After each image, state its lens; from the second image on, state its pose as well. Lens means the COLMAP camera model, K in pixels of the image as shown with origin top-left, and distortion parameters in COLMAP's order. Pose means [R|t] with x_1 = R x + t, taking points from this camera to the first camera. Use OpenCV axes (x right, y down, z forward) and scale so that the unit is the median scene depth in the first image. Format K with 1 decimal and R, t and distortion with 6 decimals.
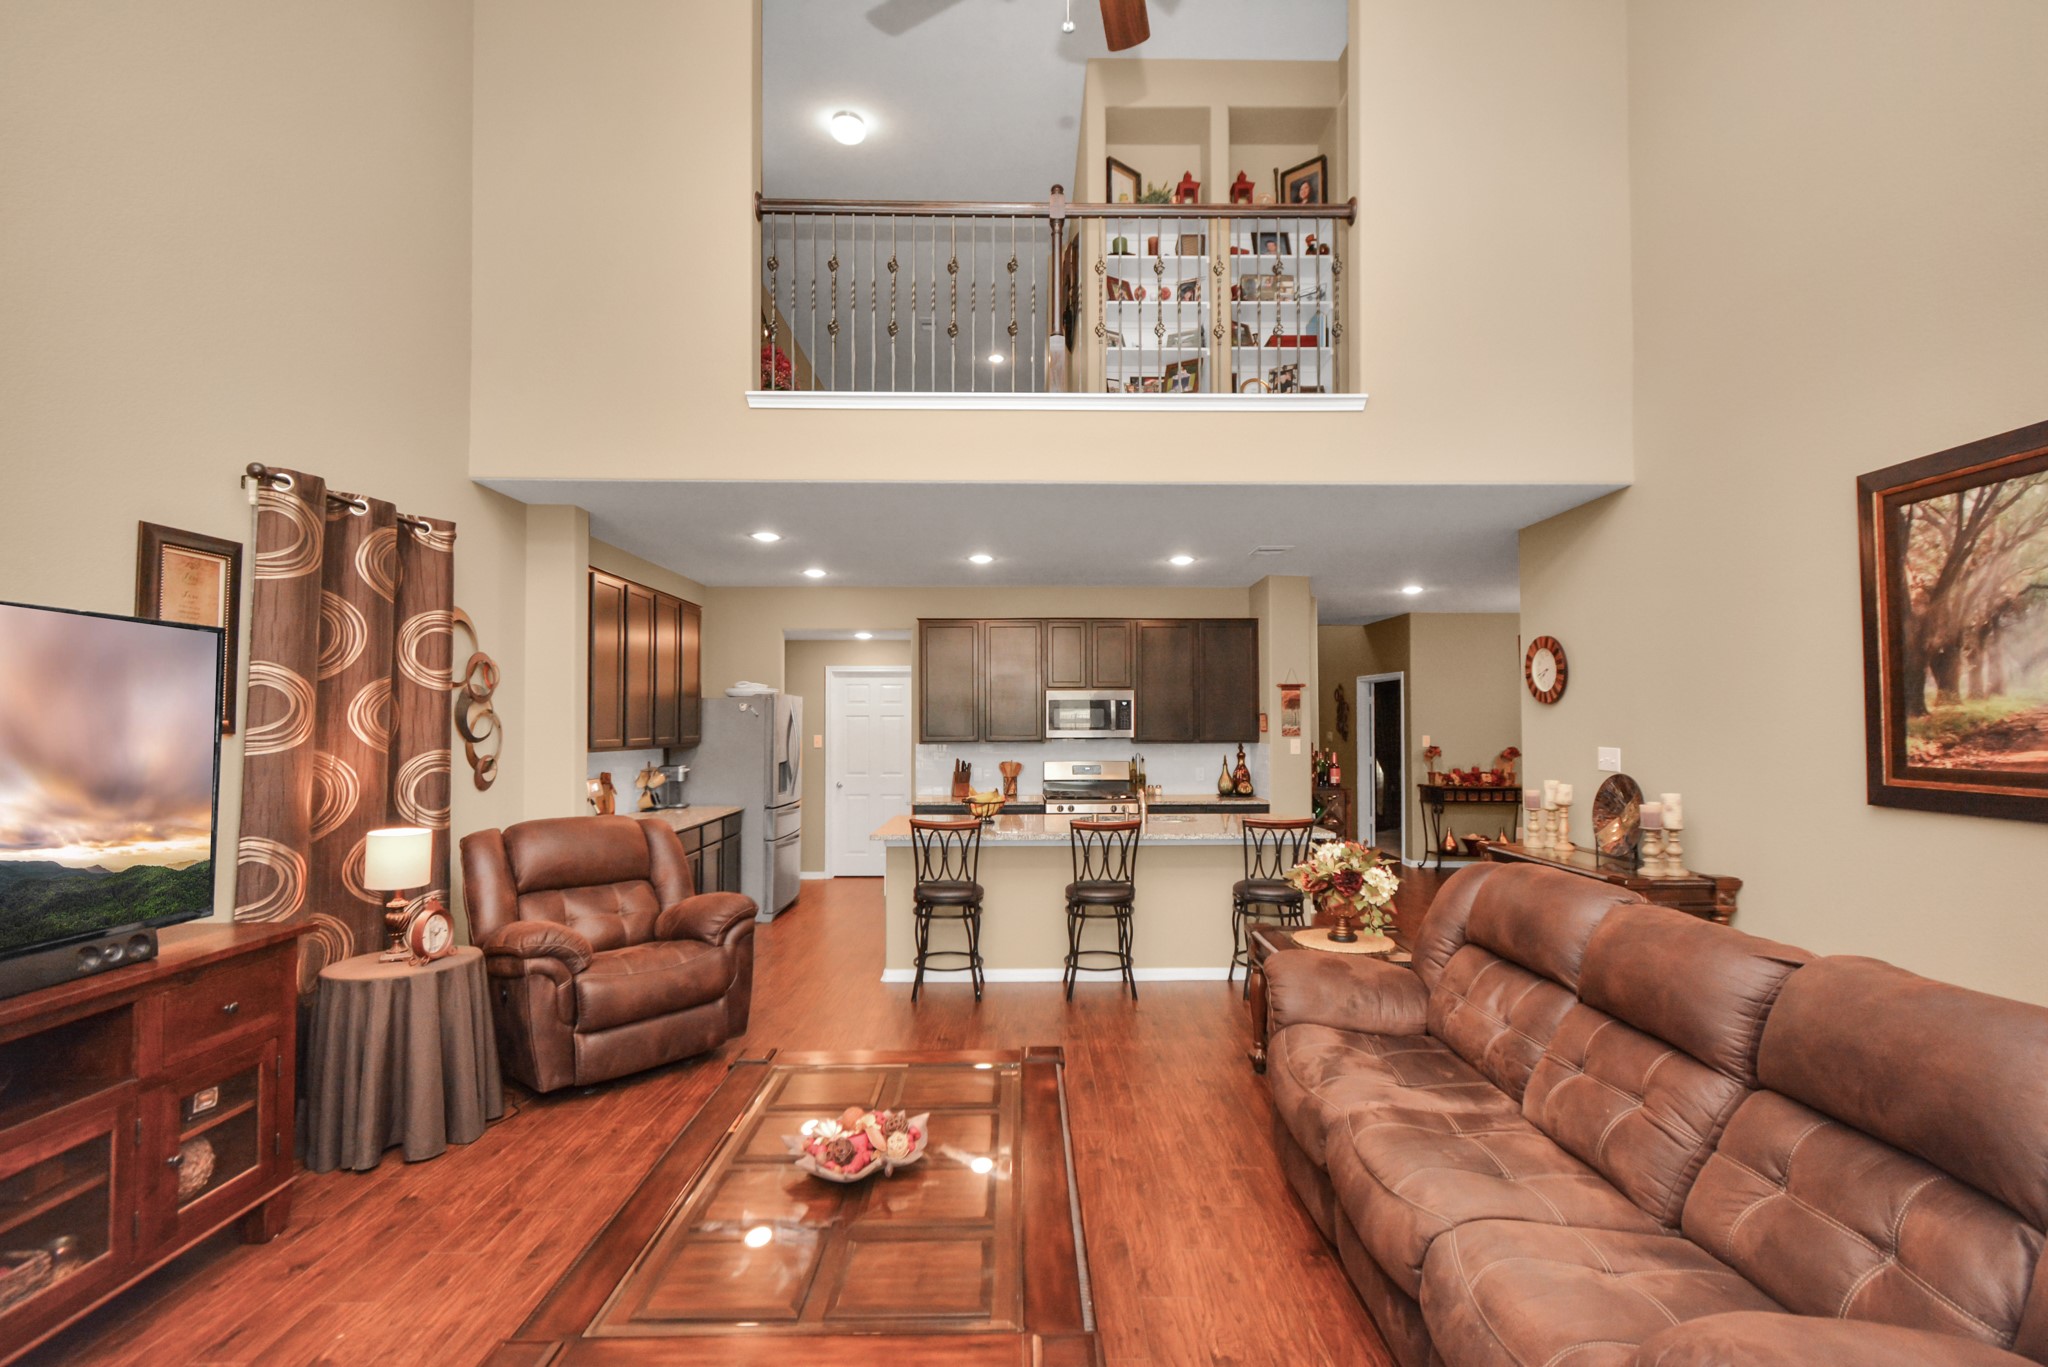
lens RADIAL K [[893.1, 0, 1027.9], [0, 893.1, 703.6], [0, 0, 1]] dist [0.000820, 0.000013]
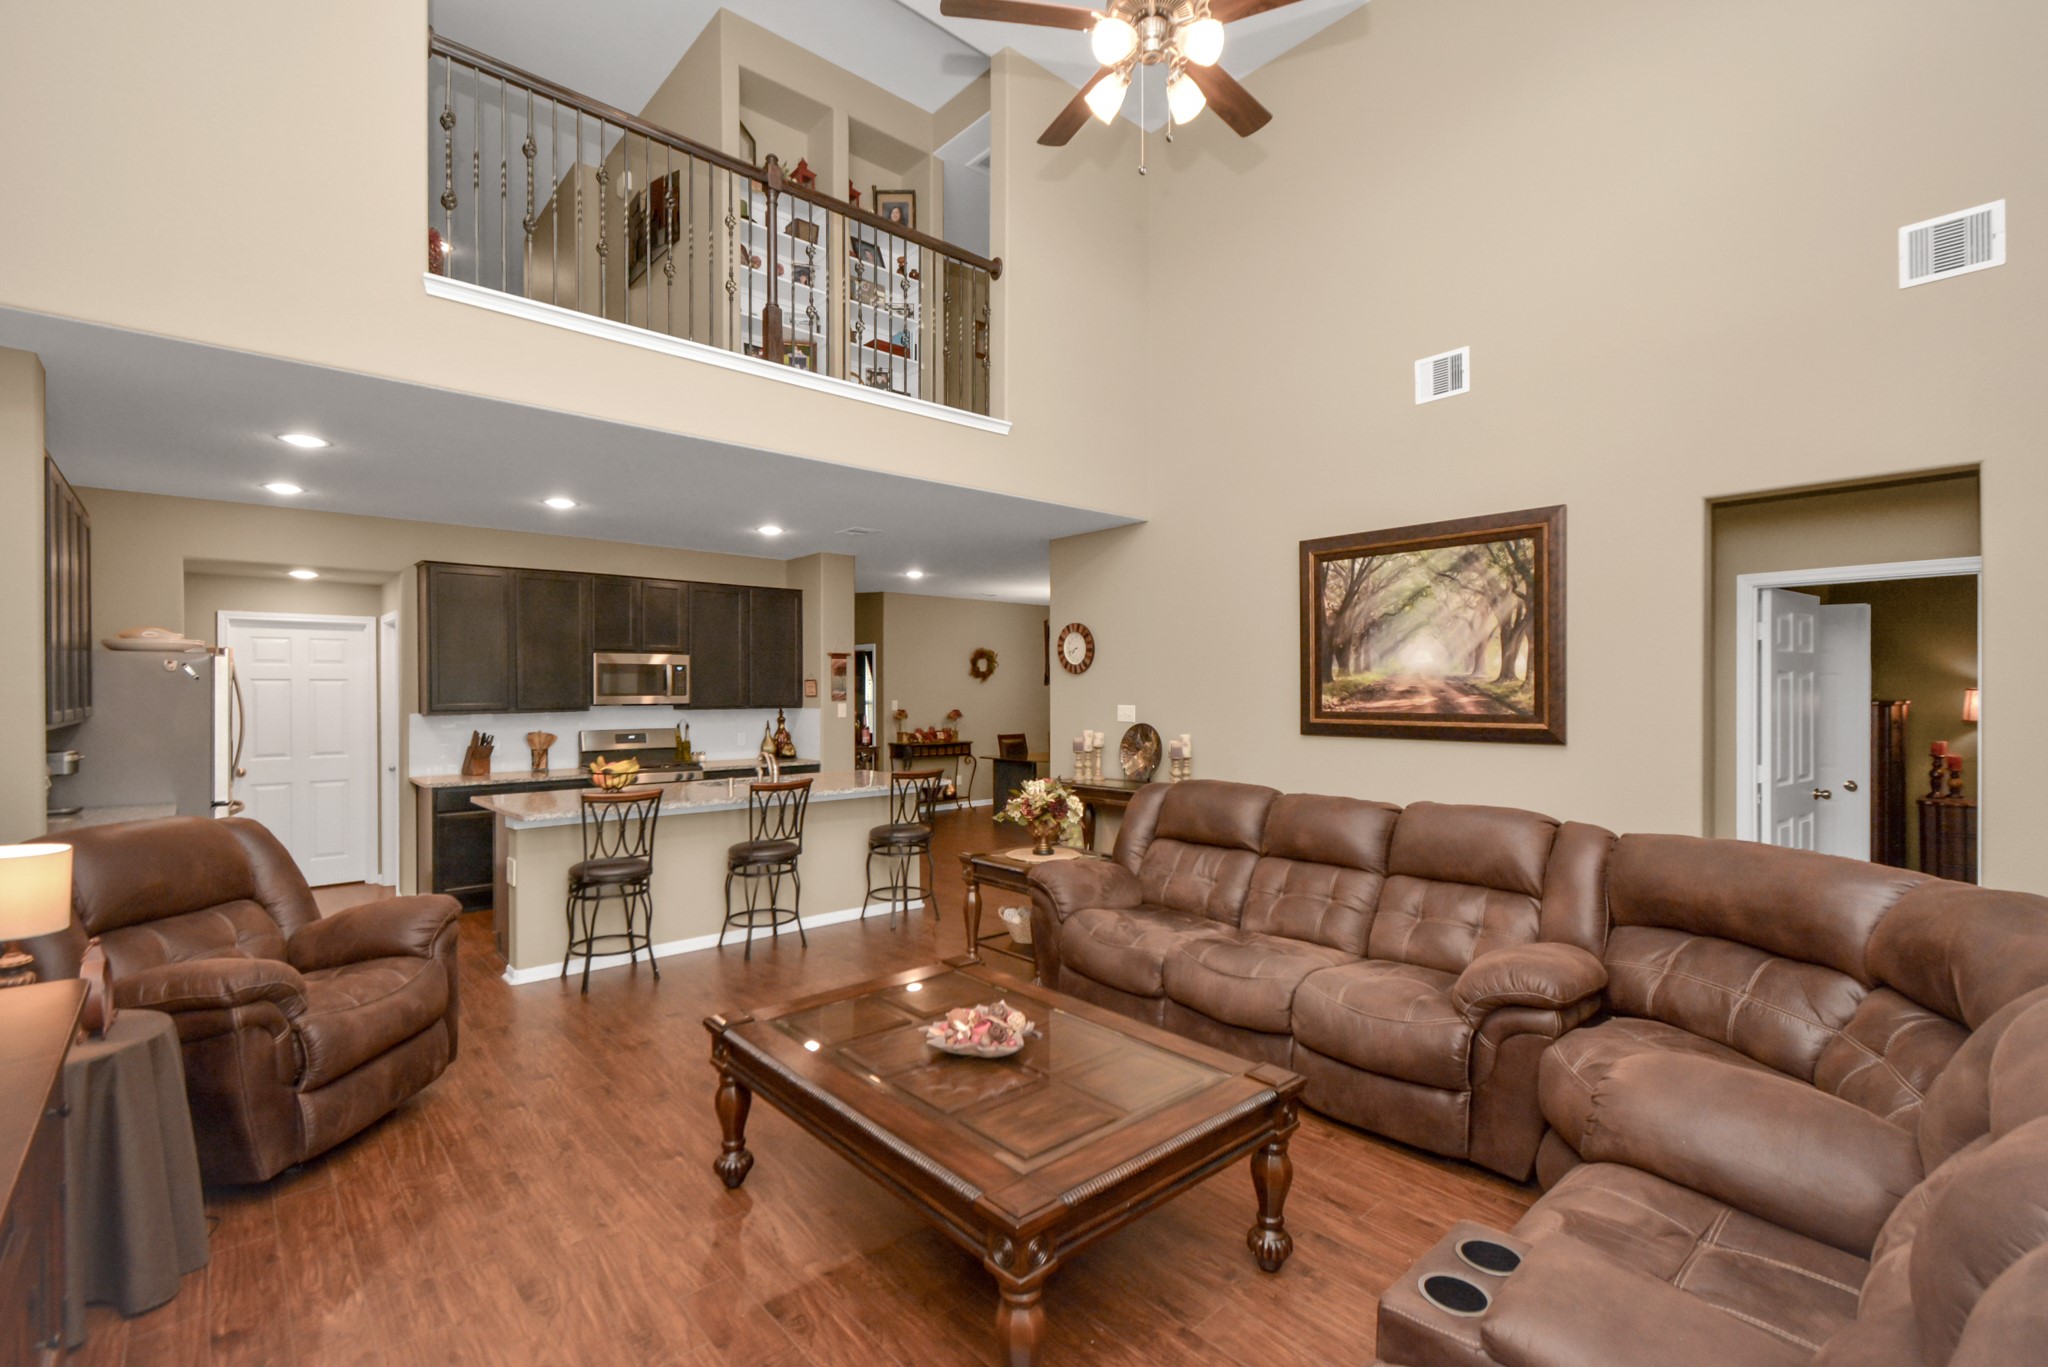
lens RADIAL K [[912.9, 0, 1008.9], [0, 912.9, 697.3], [0, 0, 1]] dist [0.001563, 0.000192]
pose [[0.761466, -0.005172, 0.648184, -0.373443], [-0.012631, 0.999660, 0.022815, 0.005682], [-0.648081, -0.025560, 0.761142, 0.020300]]
